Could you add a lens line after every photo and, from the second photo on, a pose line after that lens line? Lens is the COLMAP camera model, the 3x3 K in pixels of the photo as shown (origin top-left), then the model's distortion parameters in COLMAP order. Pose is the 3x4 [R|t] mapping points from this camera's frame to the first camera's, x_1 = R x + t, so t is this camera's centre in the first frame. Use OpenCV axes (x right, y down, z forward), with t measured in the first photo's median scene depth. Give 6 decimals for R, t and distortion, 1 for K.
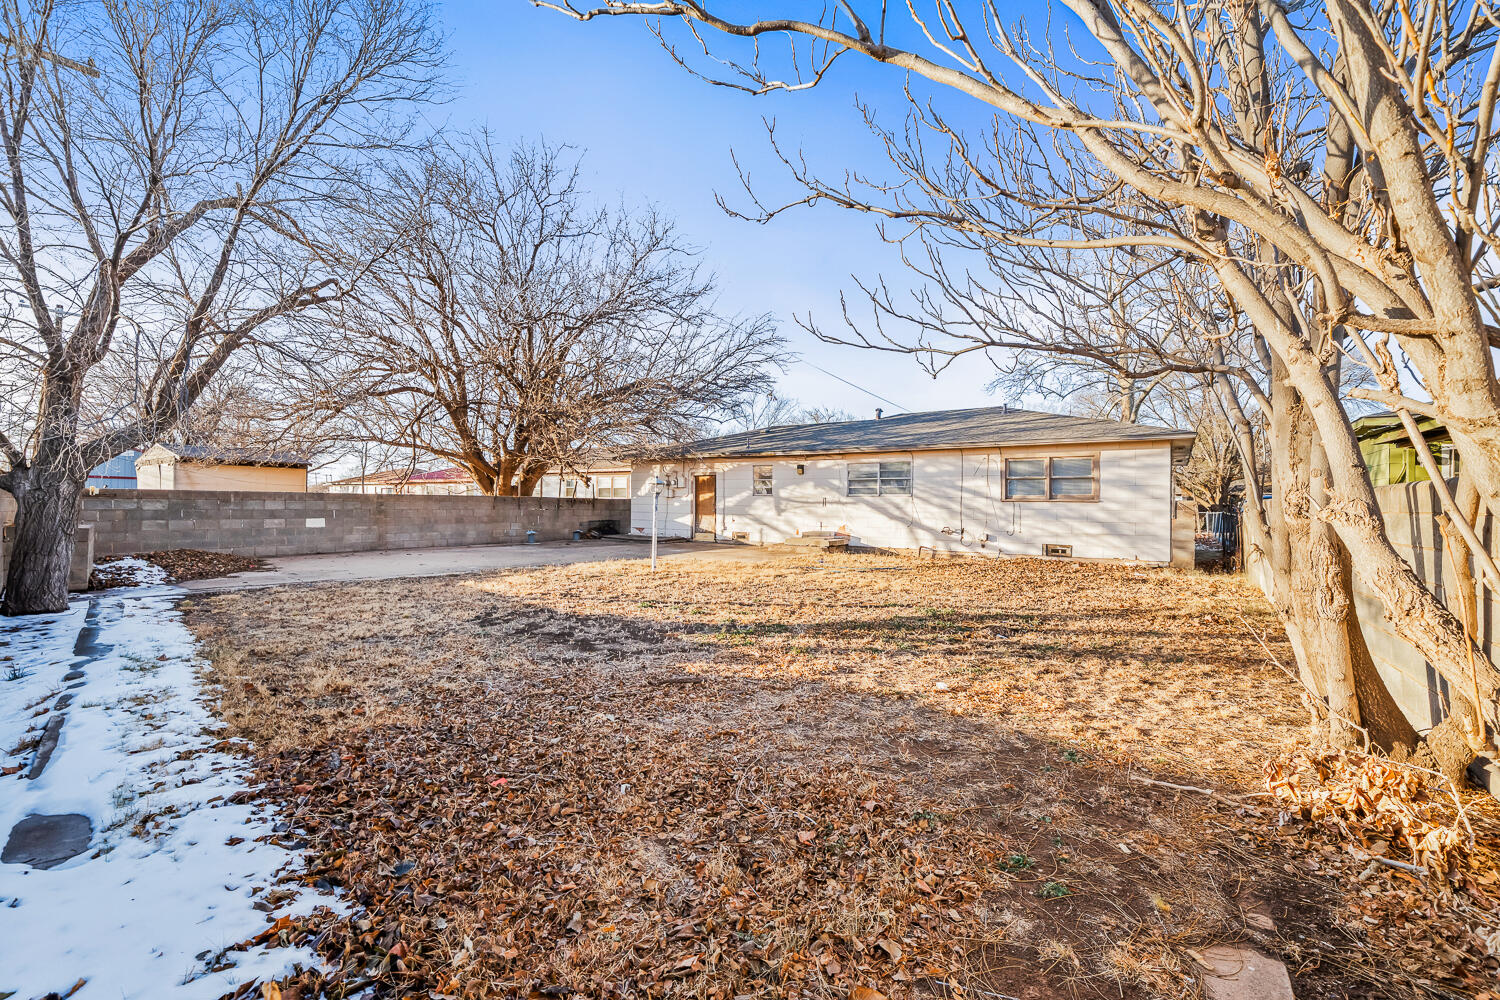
lens RADIAL K [[651.0, 0, 753.8], [0, 651.0, 497.9], [0, 0, 1]] dist [0.014625, -0.000242]
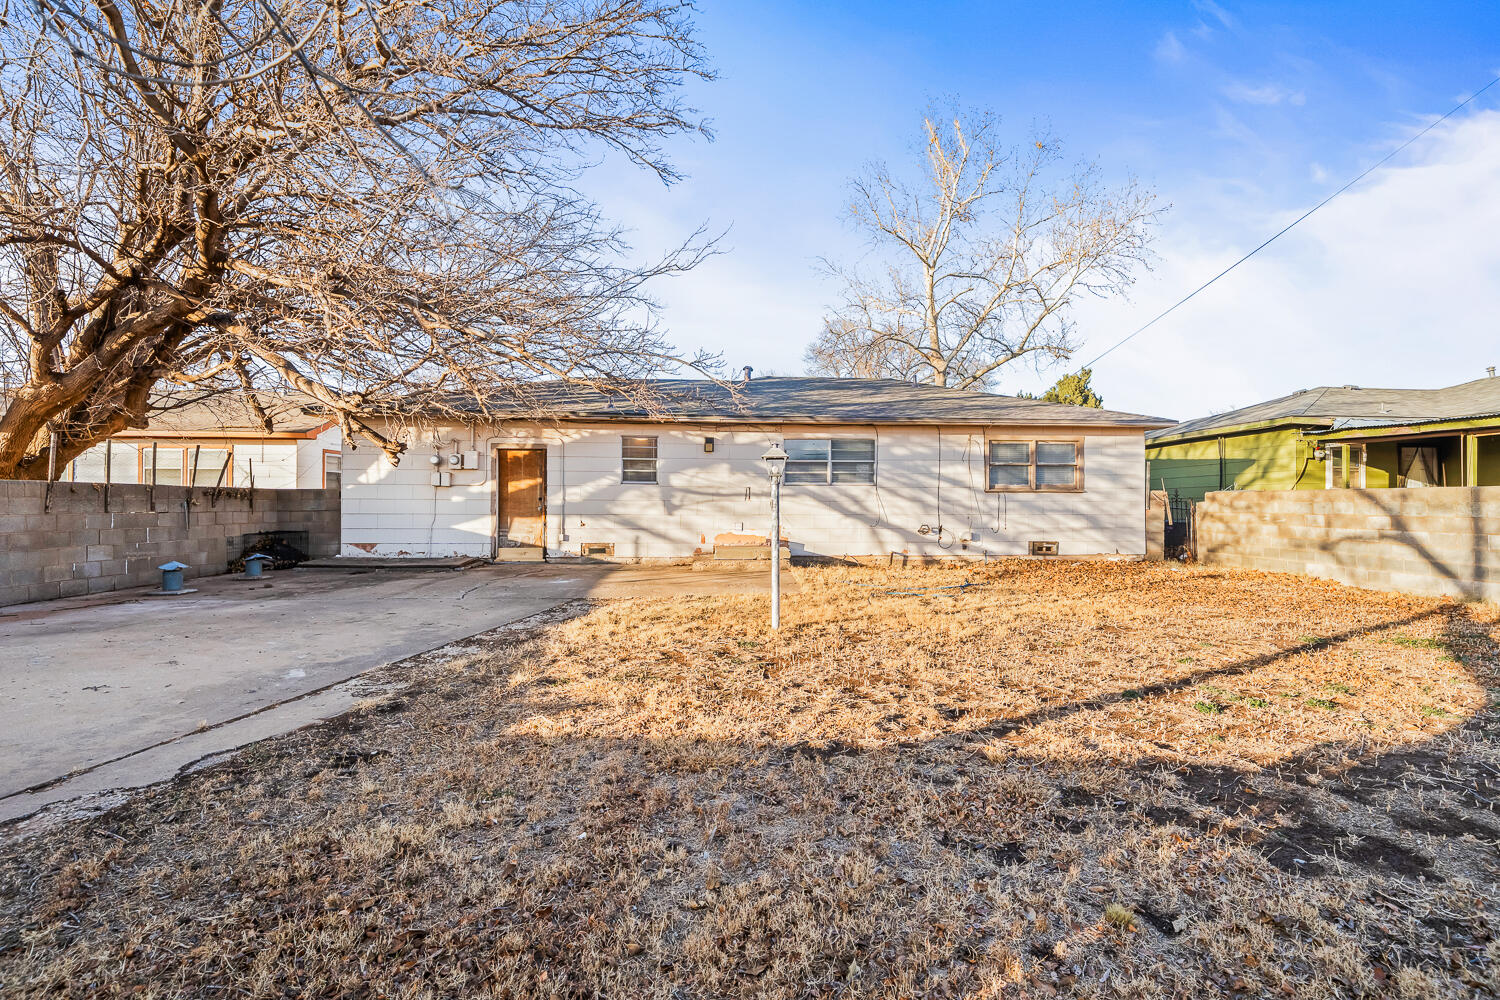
lens RADIAL K [[747.2, 0, 765.7], [0, 747.2, 489.1], [0, 0, 1]] dist [0.002155, 0.000195]
pose [[0.766243, -0.000353, 0.642550, -0.394108], [-0.001542, 0.999996, 0.002388, -0.000511], [-0.642549, -0.002821, 0.766240, 0.405049]]
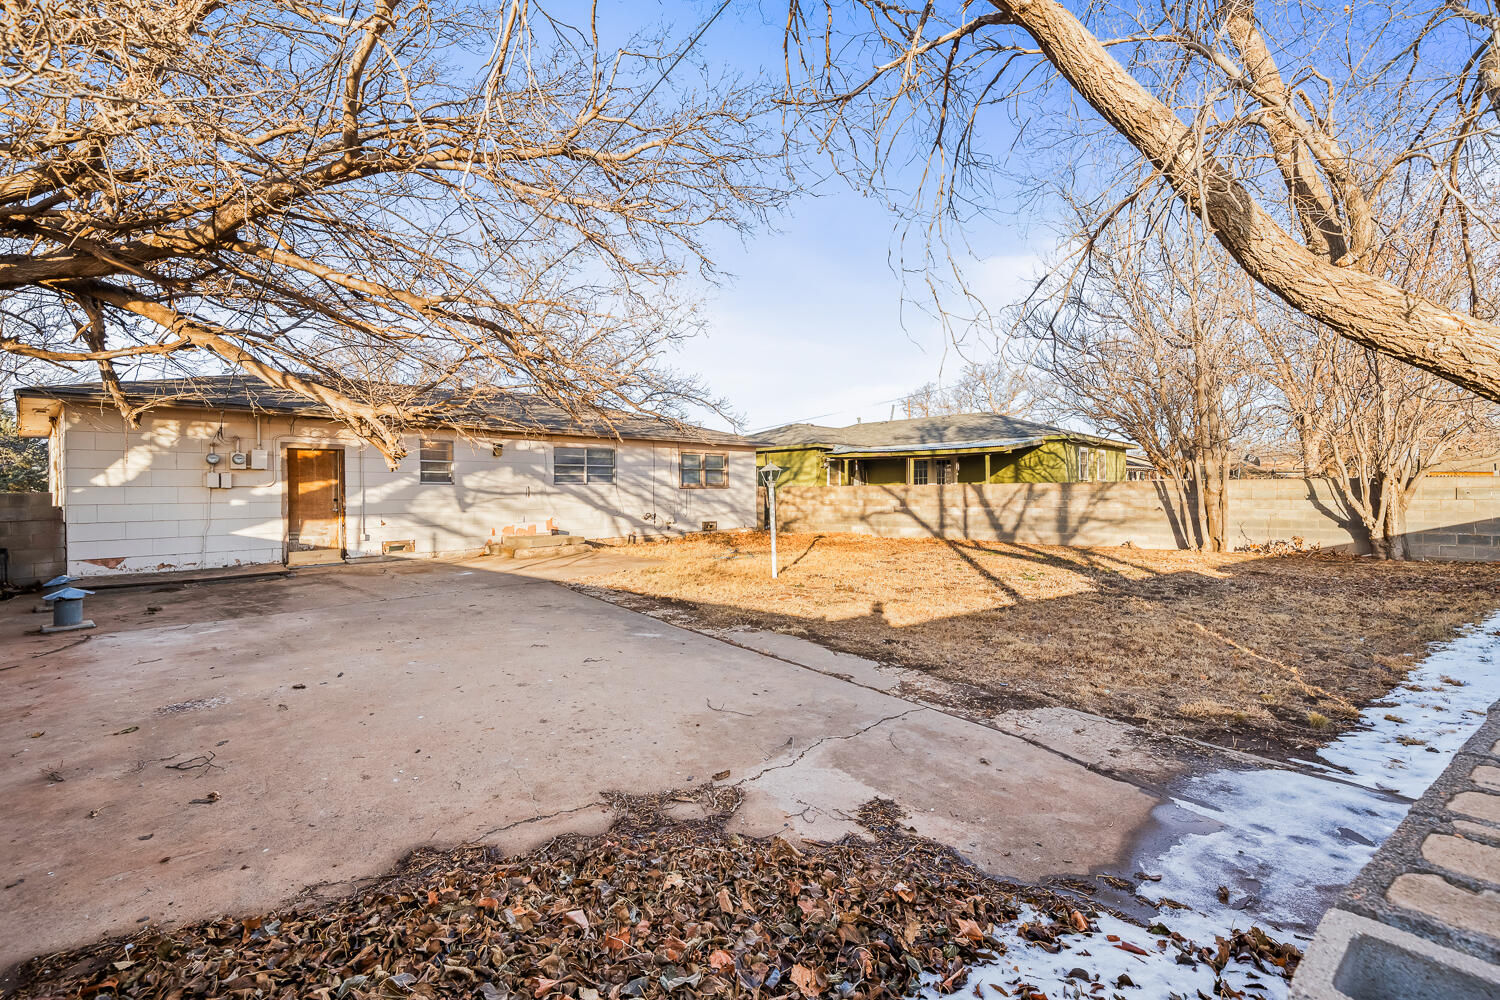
lens RADIAL K [[651.0, 0, 736.2], [0, 651.0, 497.4], [0, 0, 1]] dist [0.014625, -0.000242]
pose [[0.149340, -0.022548, 0.988529, -0.681832], [0.000814, 0.999742, 0.022681, -0.006150], [-0.988786, -0.002582, 0.149320, 0.645765]]
